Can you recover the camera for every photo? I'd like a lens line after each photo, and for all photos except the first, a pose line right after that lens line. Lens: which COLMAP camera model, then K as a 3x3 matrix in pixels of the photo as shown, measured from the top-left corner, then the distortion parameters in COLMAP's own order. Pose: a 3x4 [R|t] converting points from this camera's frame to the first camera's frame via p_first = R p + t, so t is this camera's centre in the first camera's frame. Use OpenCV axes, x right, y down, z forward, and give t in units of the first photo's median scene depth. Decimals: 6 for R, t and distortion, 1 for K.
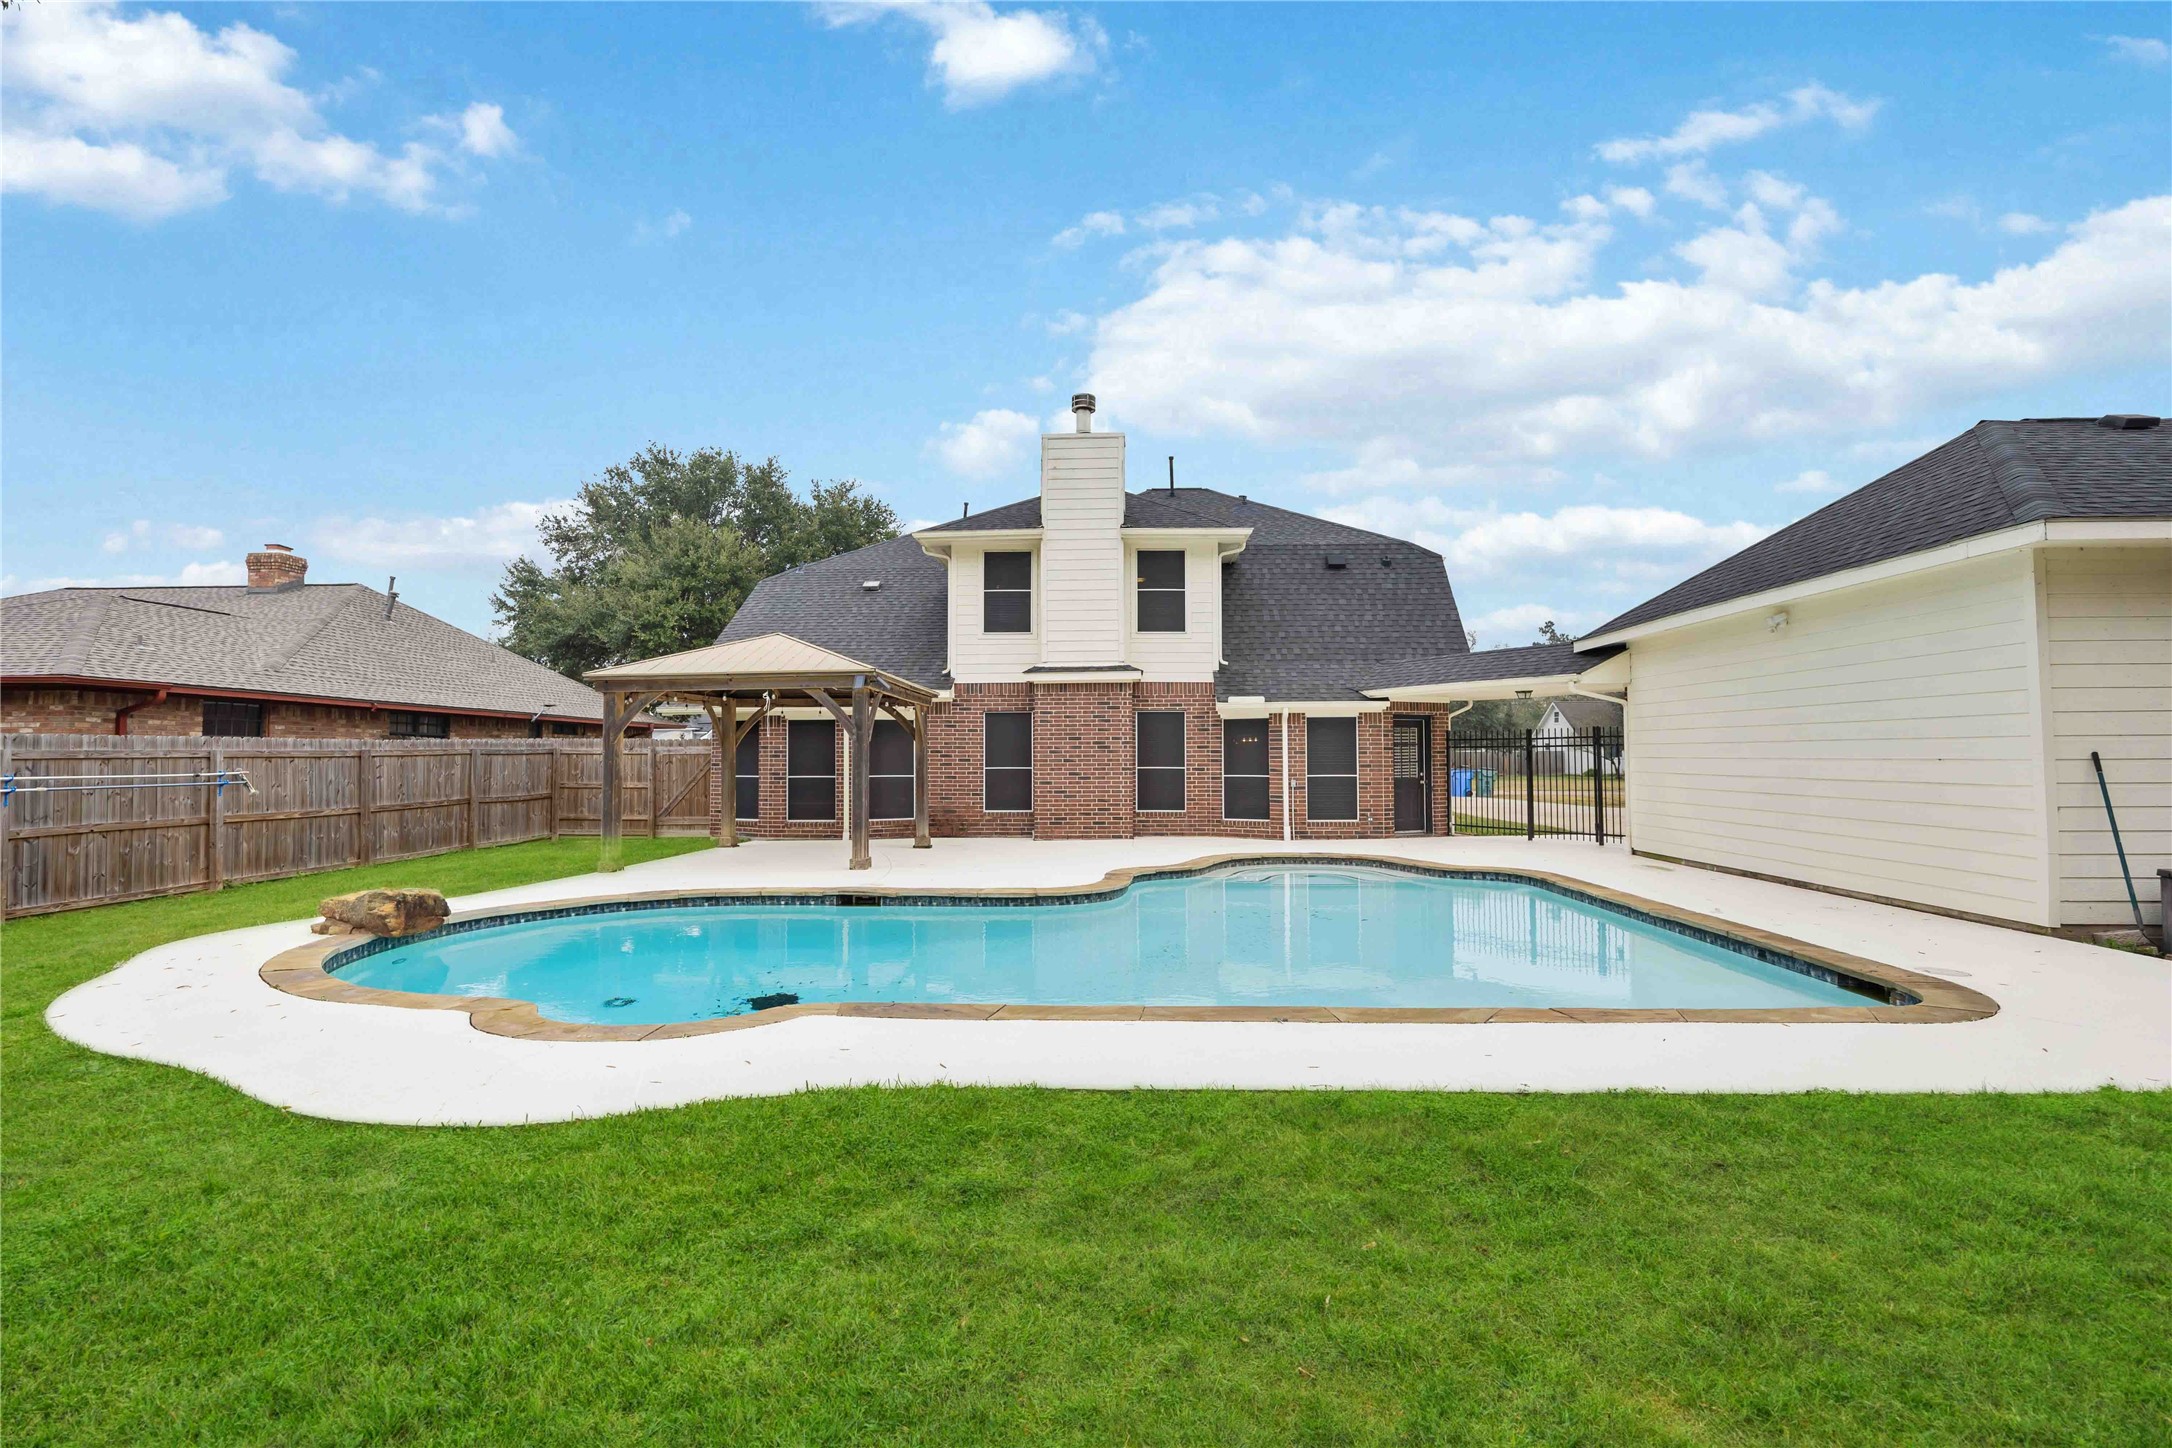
lens RADIAL K [[1018.6, 0, 1075.6], [0, 1018.6, 718.3], [0, 0, 1]] dist [-0.002833, -0.000325]
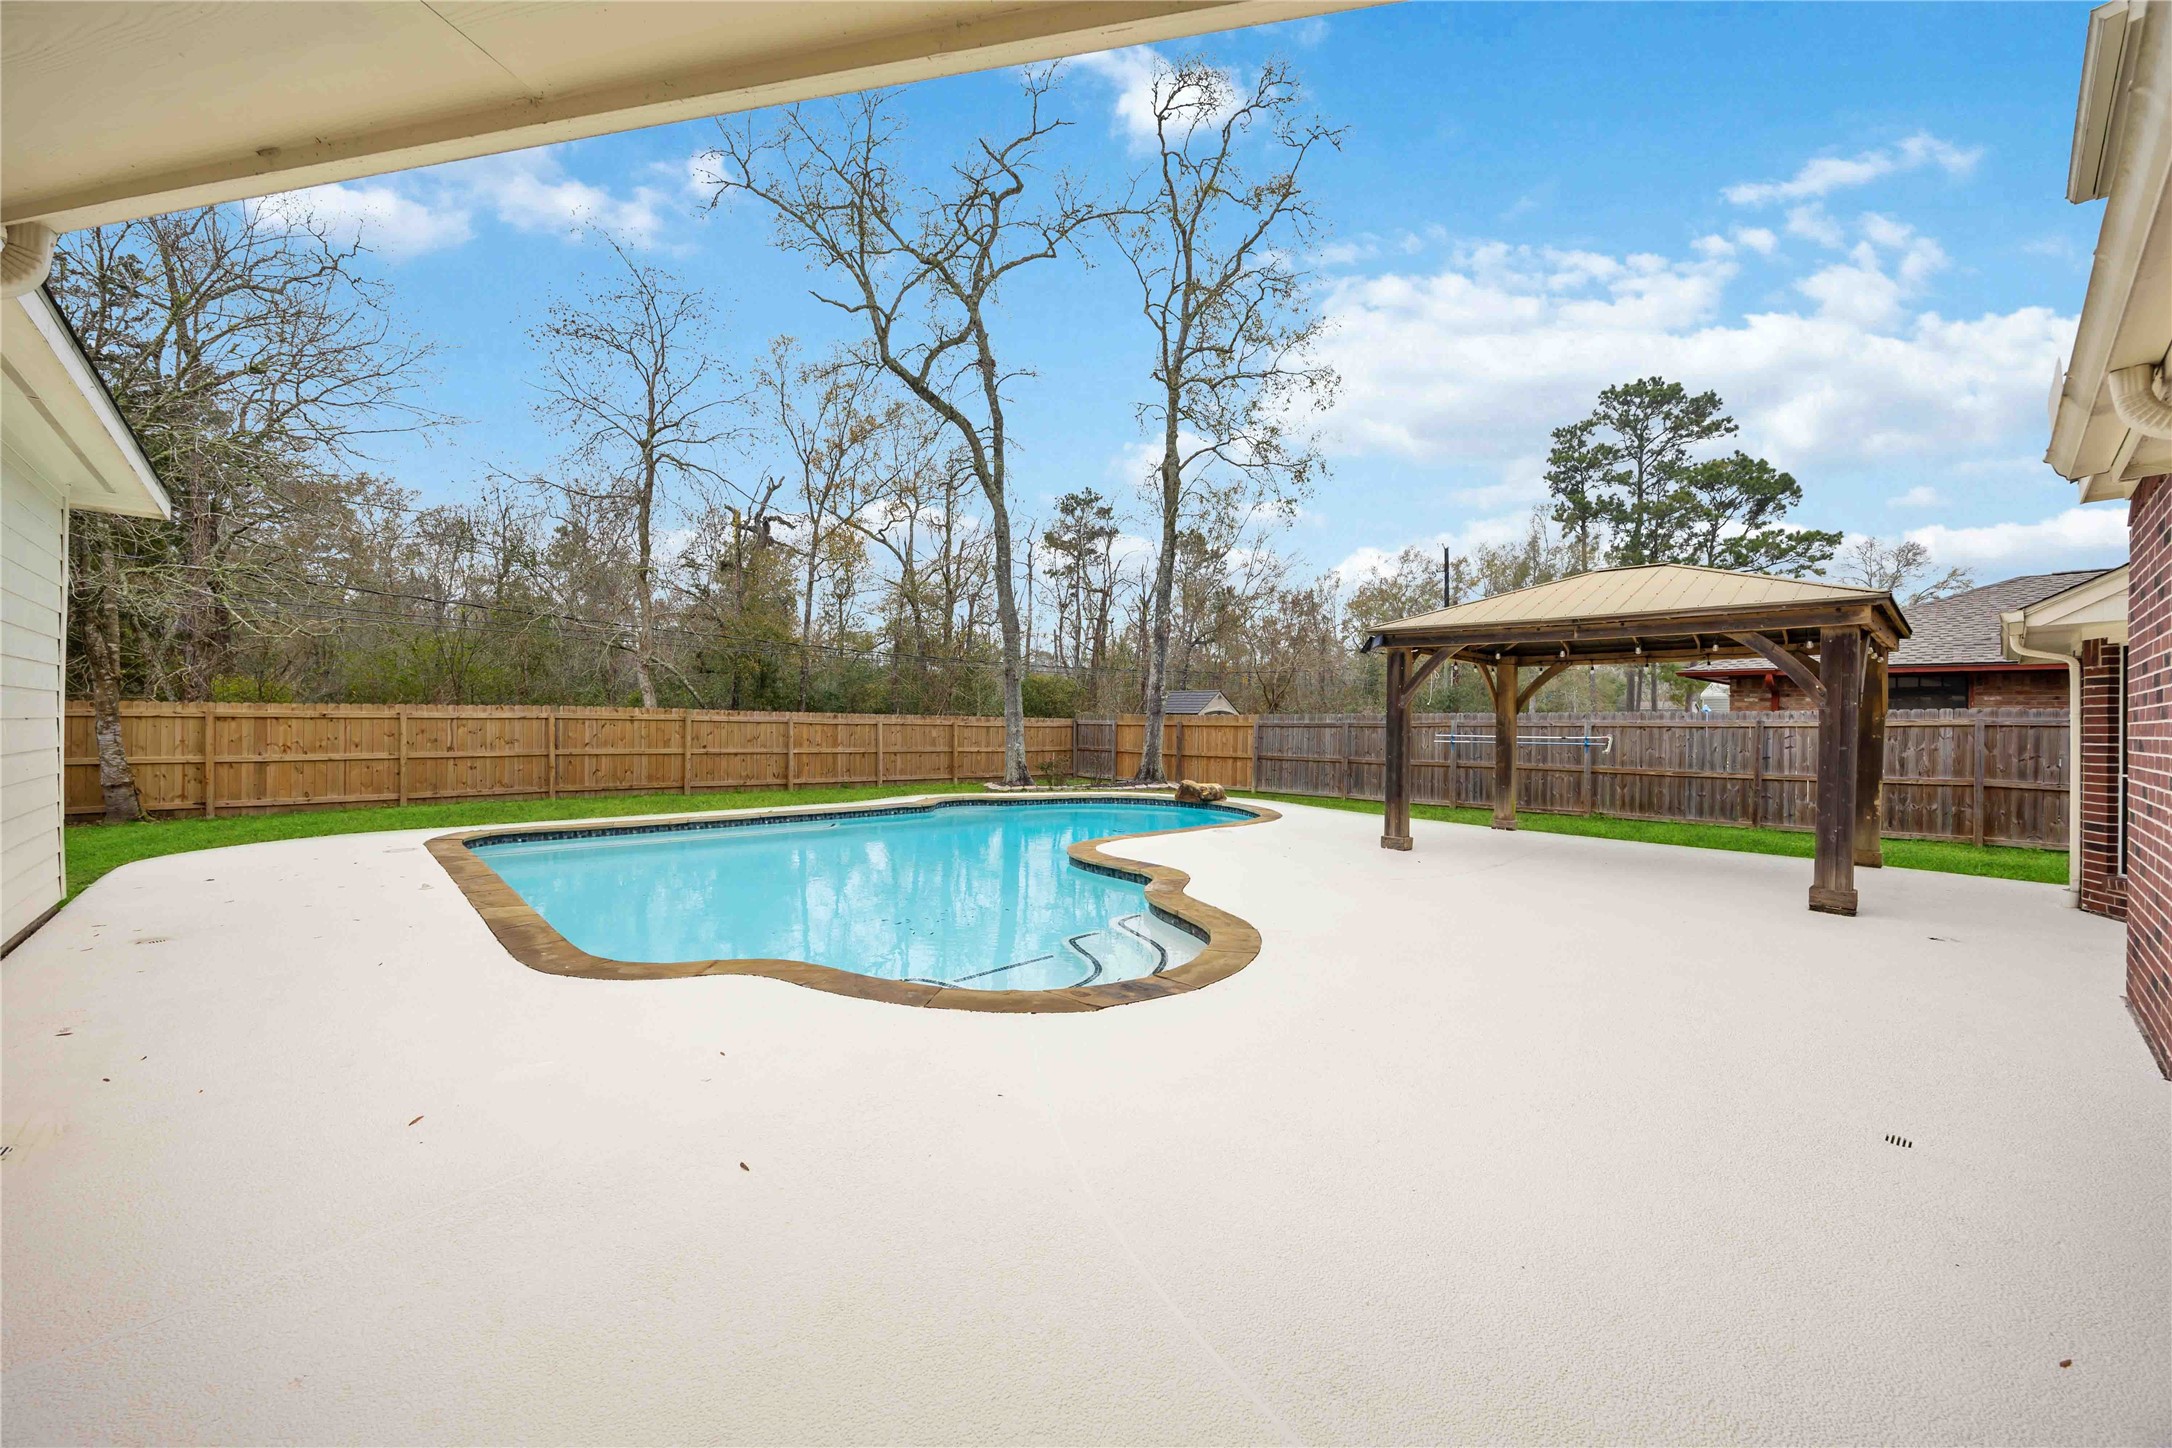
lens RADIAL K [[831.2, 0, 1079.5], [0, 831.2, 723.7], [0, 0, 1]] dist [0.000586, -0.000693]
pose [[-0.703829, -0.003540, -0.710361, 0.356396], [0.018562, 0.999555, -0.023372, 0.034698], [0.710127, -0.029635, -0.703449, 0.936525]]
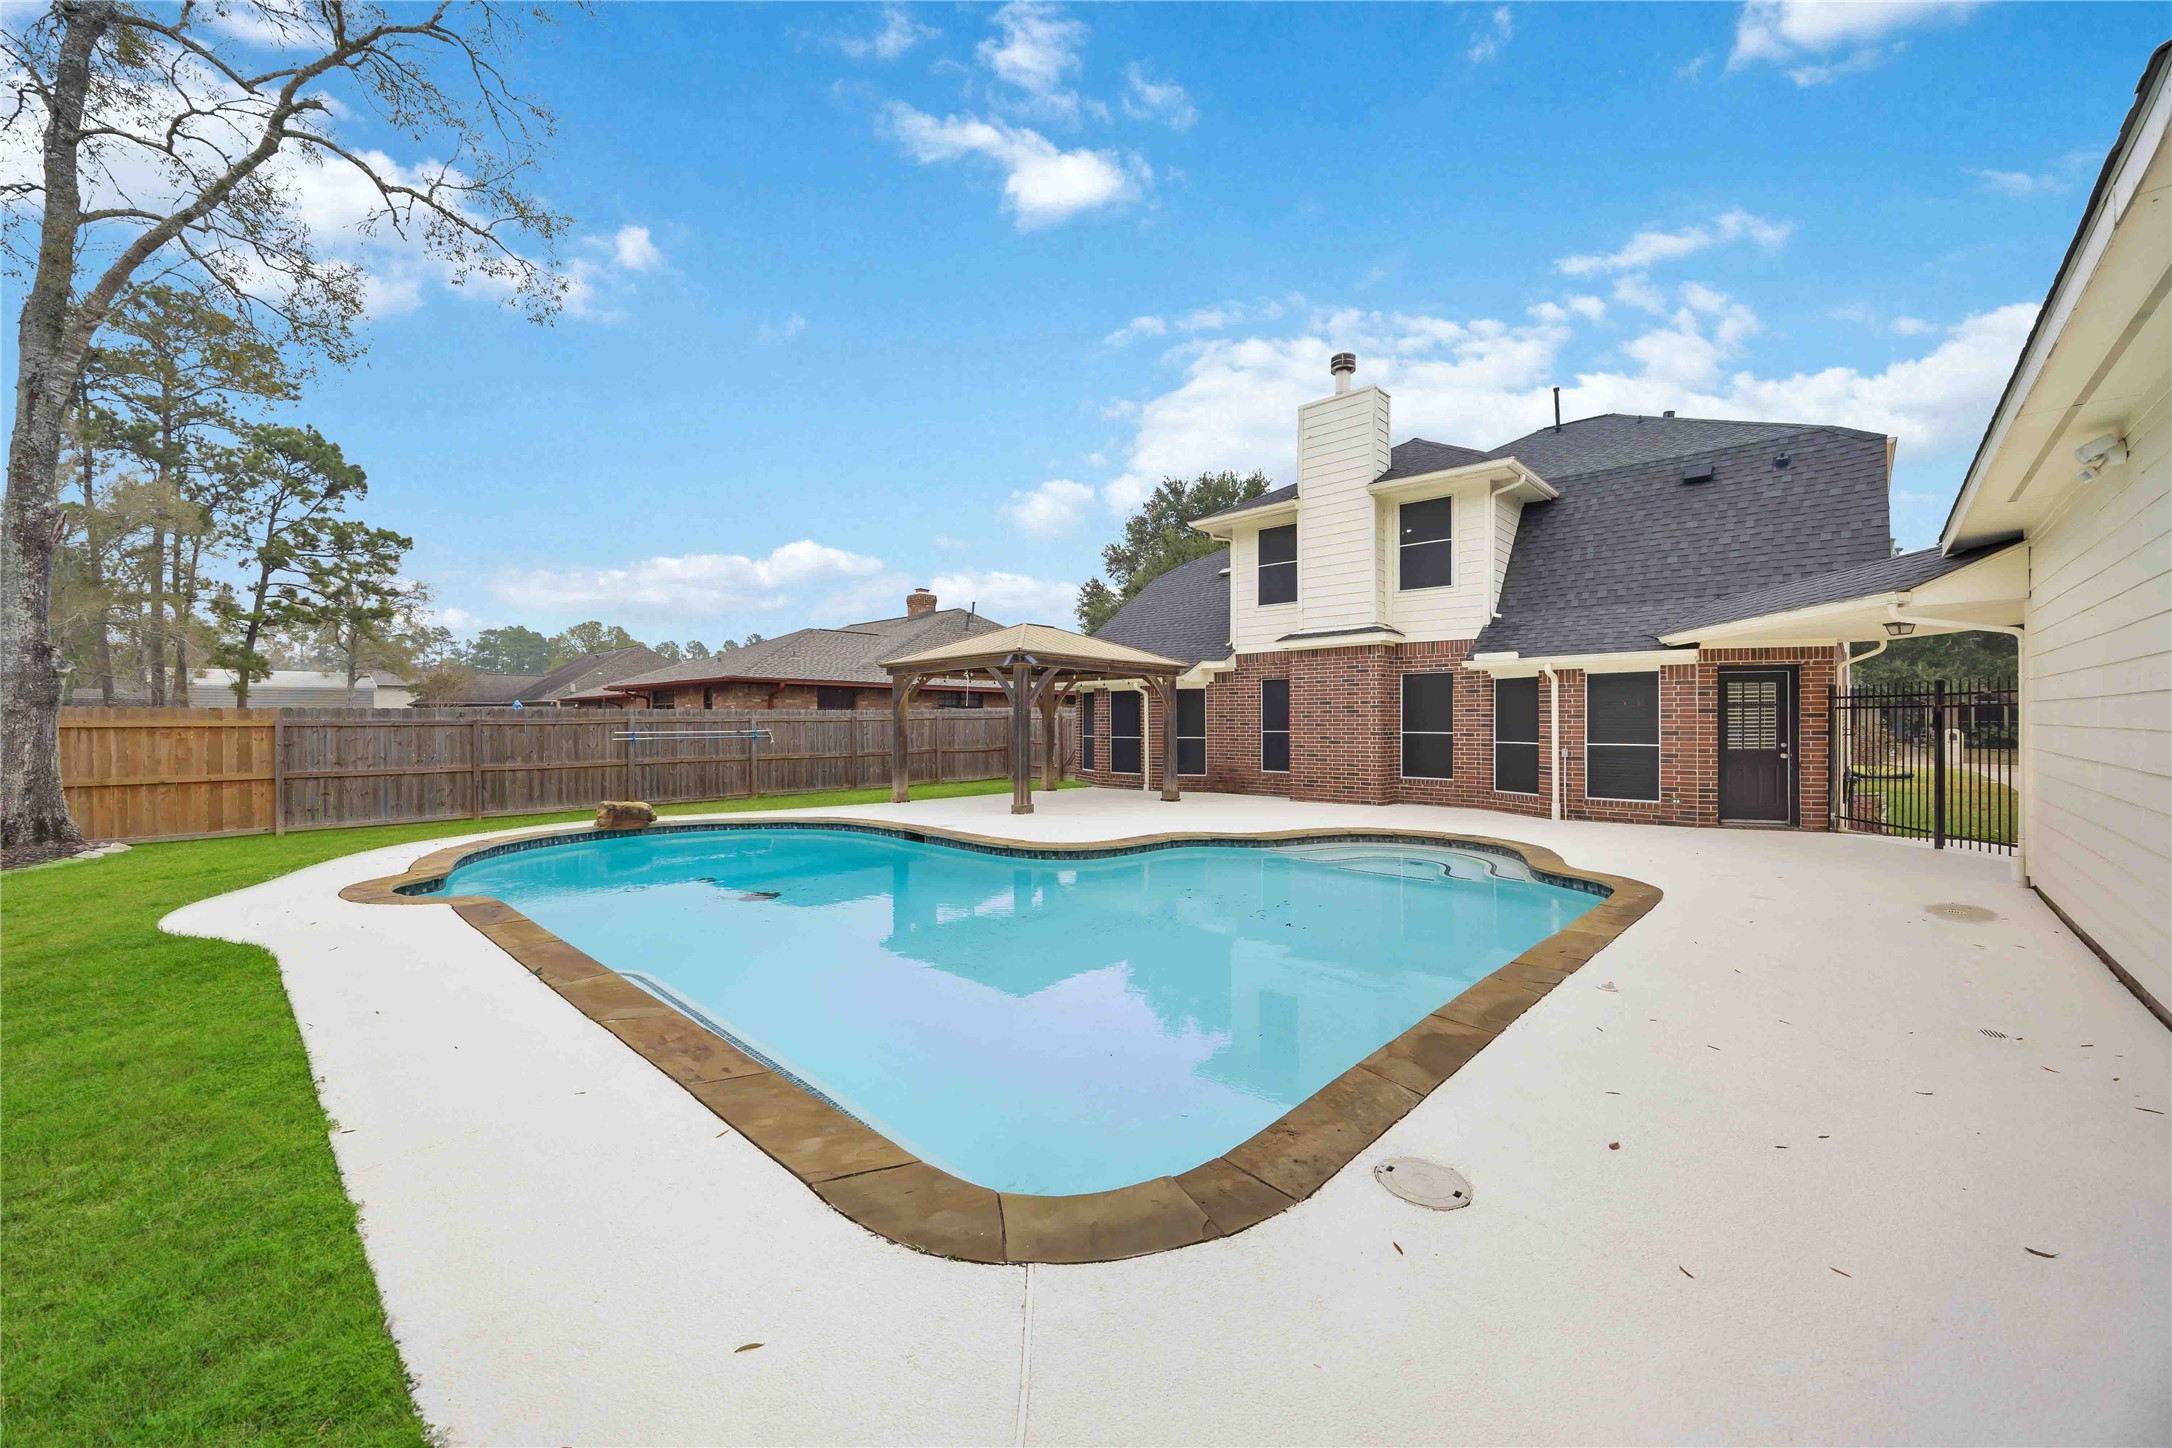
lens RADIAL K [[831.2, 0, 1073.4], [0, 831.2, 727.3], [0, 0, 1]] dist [0.000586, -0.000693]
pose [[0.757406, 0.005329, -0.652922, 0.342492], [0.025375, 0.998971, 0.037590, 0.006247], [0.652450, -0.045039, 0.756492, 0.206446]]
